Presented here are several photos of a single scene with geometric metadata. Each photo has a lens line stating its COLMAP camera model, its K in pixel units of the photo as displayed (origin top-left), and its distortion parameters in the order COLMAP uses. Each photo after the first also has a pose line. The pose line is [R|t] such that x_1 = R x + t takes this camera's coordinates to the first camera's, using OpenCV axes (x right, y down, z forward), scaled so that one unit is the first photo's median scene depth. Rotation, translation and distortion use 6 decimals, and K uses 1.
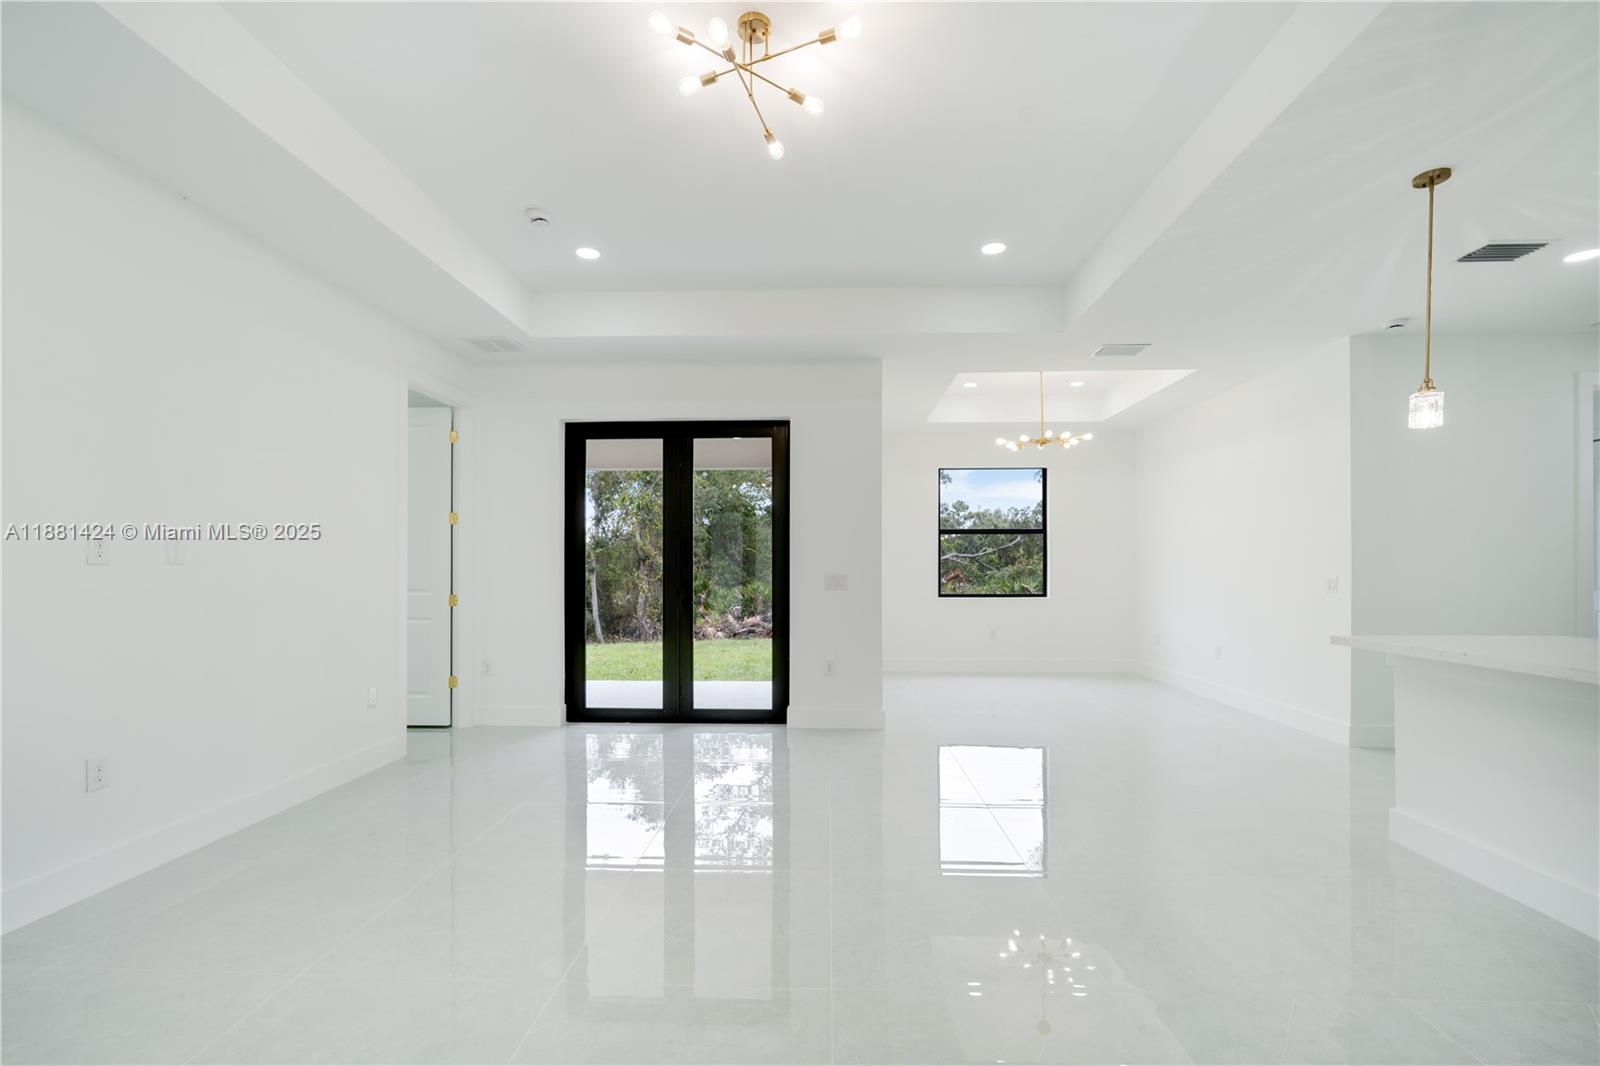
lens RADIAL K [[719.4, 0, 799.8], [0, 719.4, 558.9], [0, 0, 1]] dist [-0.000892, 0.000633]
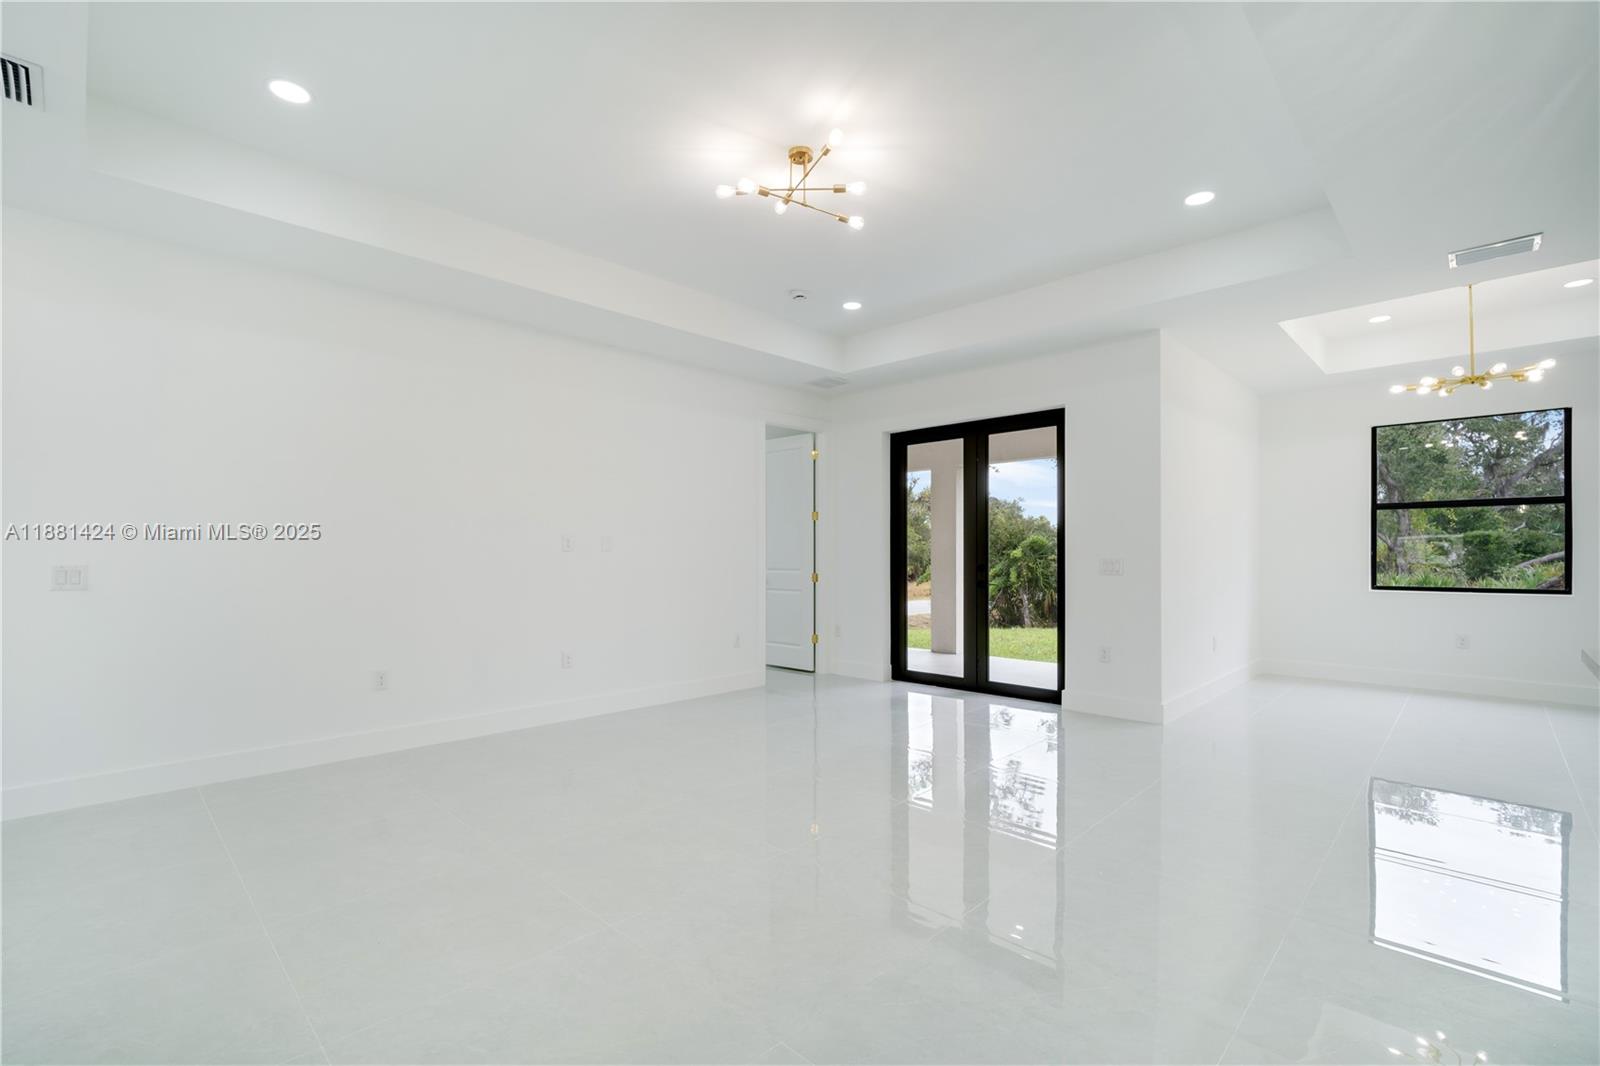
lens RADIAL K [[719.4, 0, 799.8], [0, 719.4, 558.9], [0, 0, 1]] dist [-0.000892, 0.000633]
pose [[0.746080, 0.004258, -0.665843, 0.369848], [0.009332, 0.999814, 0.016851, 0.000060], [0.665791, -0.018786, 0.745902, -0.010822]]
